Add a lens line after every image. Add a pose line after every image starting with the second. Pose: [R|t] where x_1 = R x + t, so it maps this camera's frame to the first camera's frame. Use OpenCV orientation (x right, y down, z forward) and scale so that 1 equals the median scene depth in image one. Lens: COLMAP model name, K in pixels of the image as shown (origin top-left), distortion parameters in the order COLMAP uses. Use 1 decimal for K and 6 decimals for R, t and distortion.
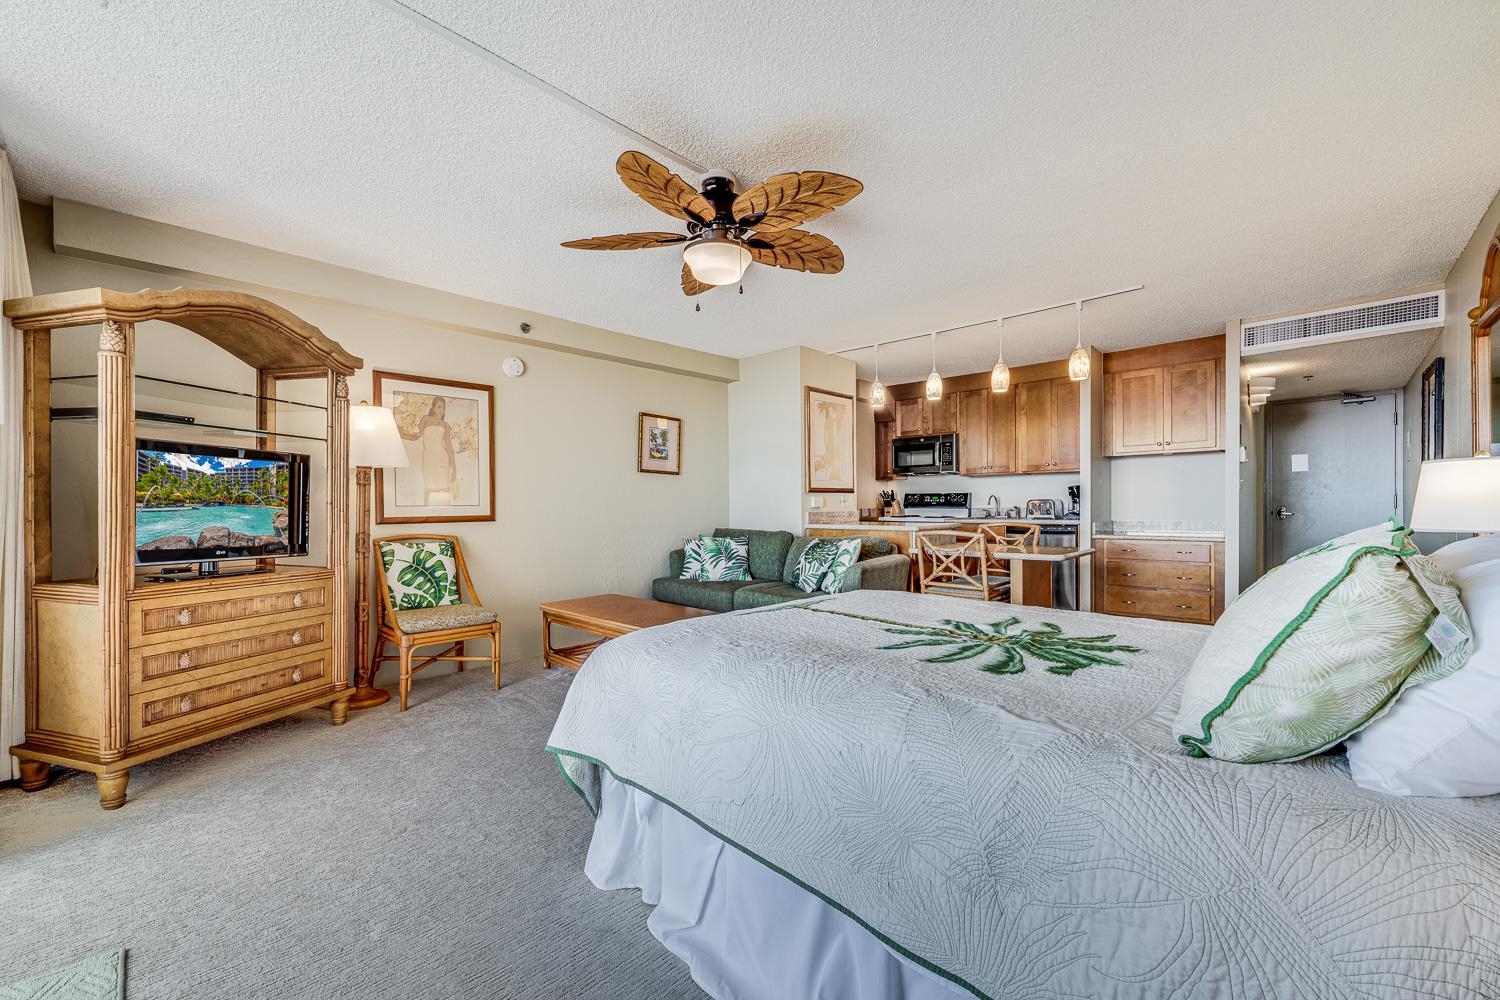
lens RADIAL K [[611.4, 0, 744.7], [0, 611.4, 502.6], [0, 0, 1]] dist [0.000150, 0.000287]
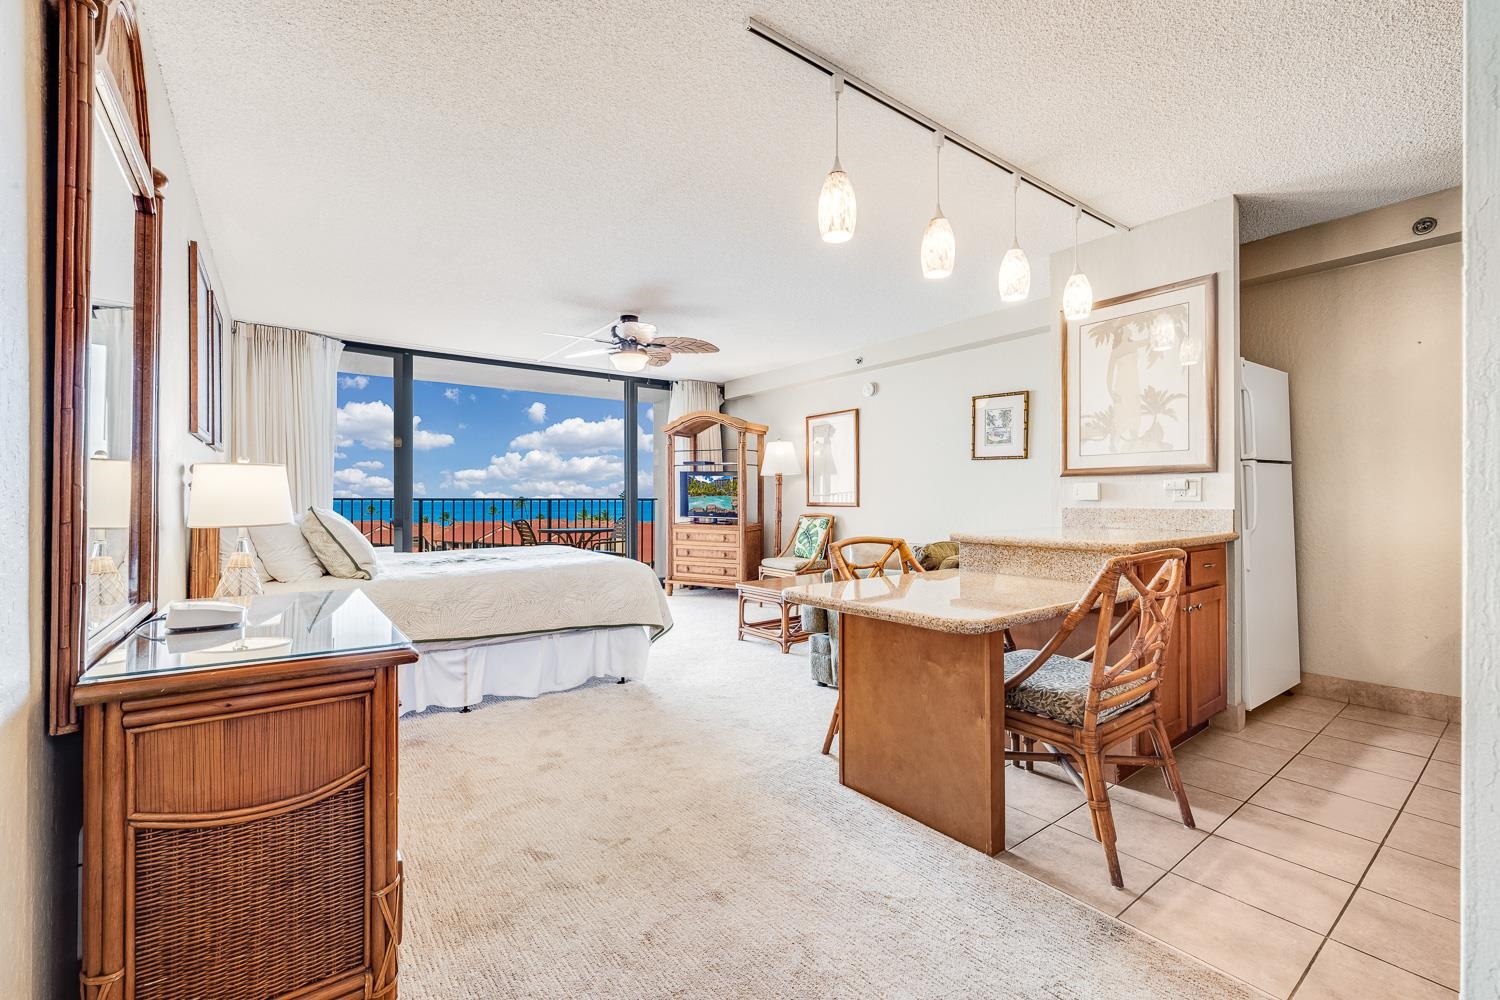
lens RADIAL K [[611.4, 0, 744.7], [0, 611.4, 502.6], [0, 0, 1]] dist [0.000150, 0.000287]
pose [[-0.164453, 0.015661, -0.986261, 1.397772], [0.006435, 0.999870, 0.014804, -0.002059], [0.986364, -0.003912, -0.164532, 1.387502]]
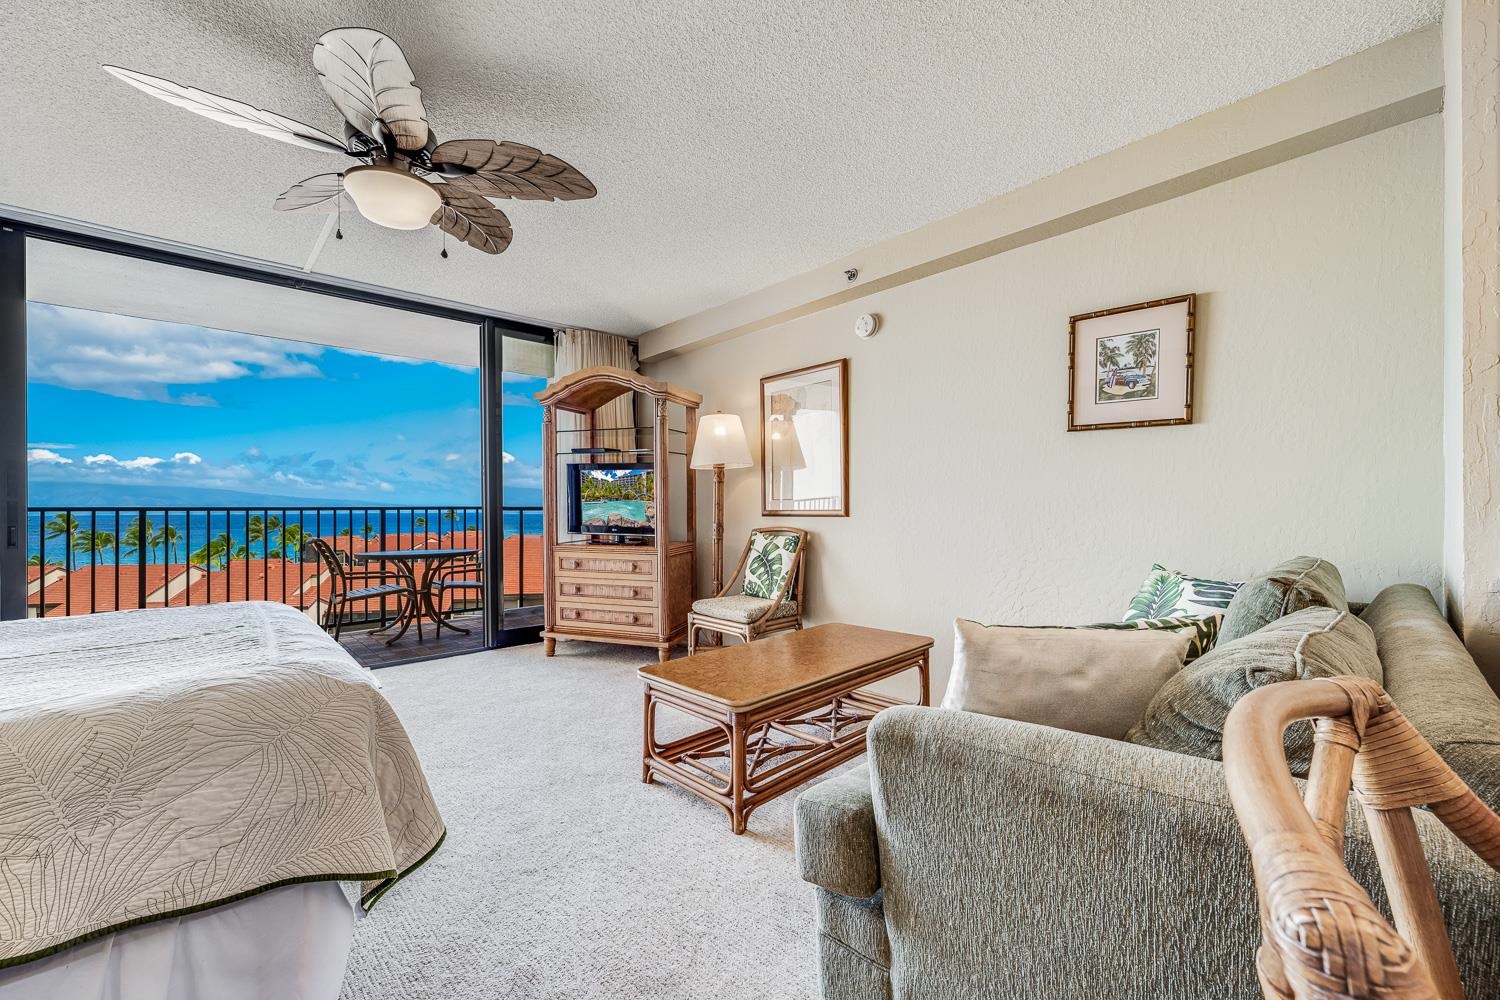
lens RADIAL K [[587.2, 0, 748.5], [0, 587.2, 509.3], [0, 0, 1]] dist [-0.000214, 0.000025]
pose [[-0.053223, 0.011049, -0.998522, 0.591985], [0.010465, 0.999890, 0.010507, 0.014081], [0.998528, -0.009890, -0.053332, 1.290452]]
